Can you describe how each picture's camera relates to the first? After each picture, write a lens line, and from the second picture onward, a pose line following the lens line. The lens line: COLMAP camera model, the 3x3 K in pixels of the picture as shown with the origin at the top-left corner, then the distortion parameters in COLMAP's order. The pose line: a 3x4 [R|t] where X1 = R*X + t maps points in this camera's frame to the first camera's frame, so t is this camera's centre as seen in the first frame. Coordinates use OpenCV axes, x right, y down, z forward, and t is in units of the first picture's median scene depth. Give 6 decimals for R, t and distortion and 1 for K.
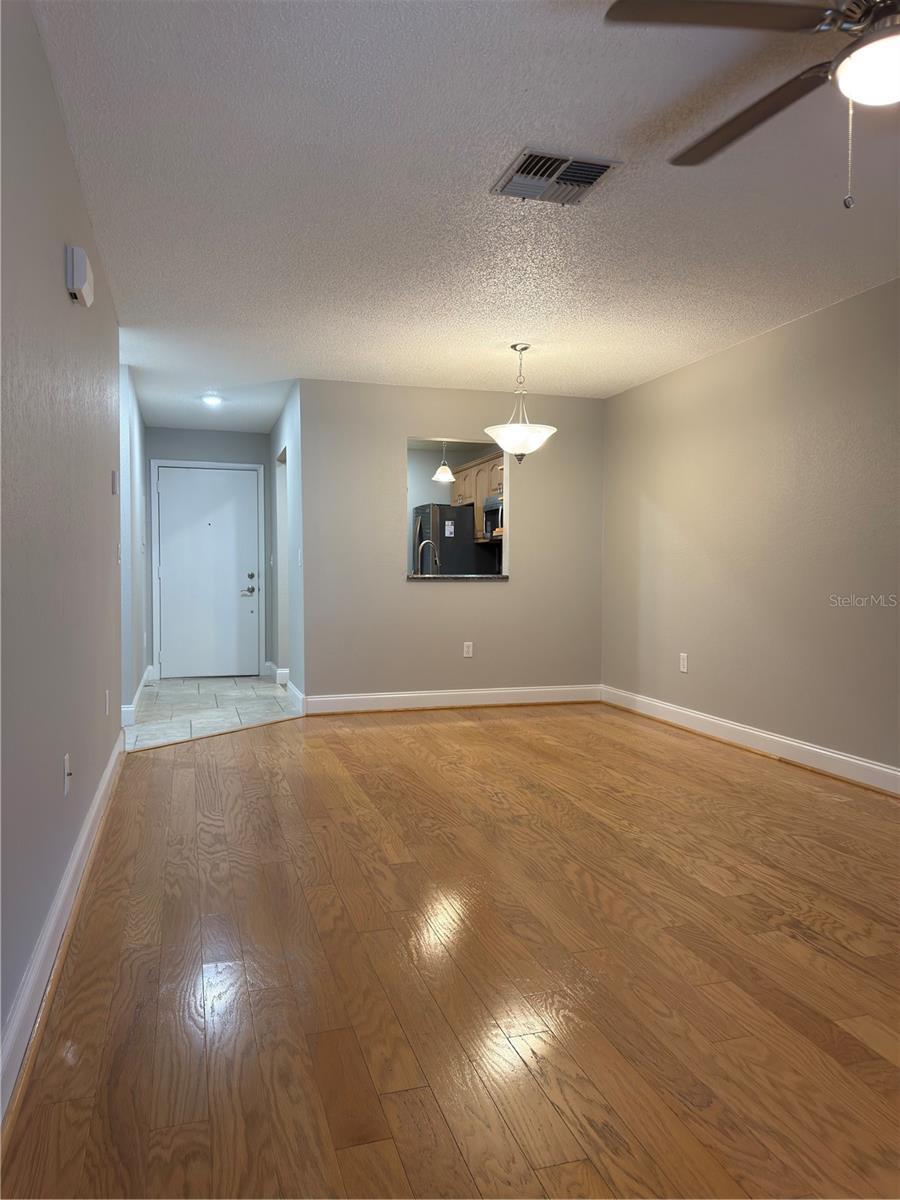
lens RADIAL K [[848.7, 0, 457.7], [0, 848.7, 602.1], [0, 0, 1]] dist [0.010432, -0.006259]
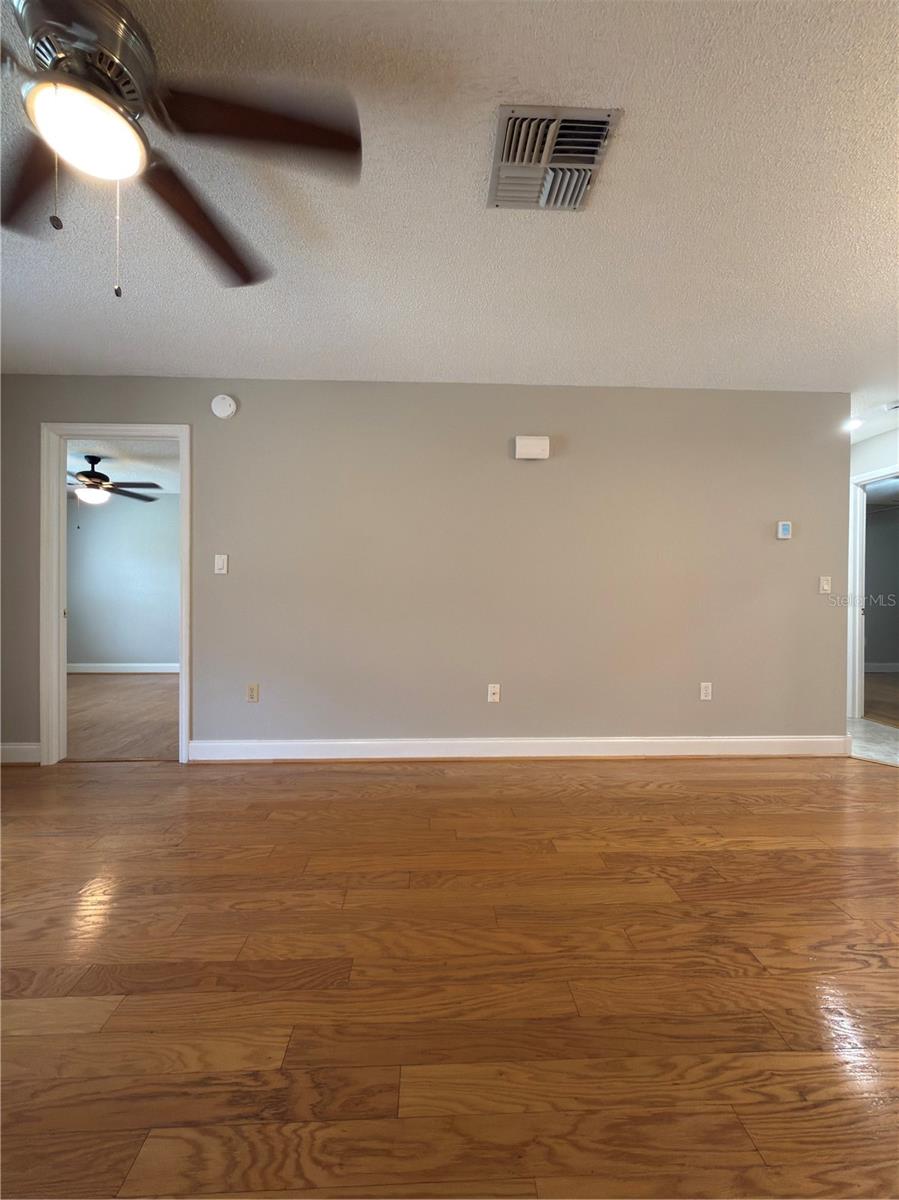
lens RADIAL K [[479.4, 0, 446.5], [0, 479.4, 597.6], [0, 0, 1]] dist [-0.000205, 0.000645]
pose [[-0.258169, 0.001786, -0.966098, 0.660424], [-0.048655, 0.998705, 0.014849, -0.041305], [0.964874, 0.050839, -0.257748, 1.084419]]
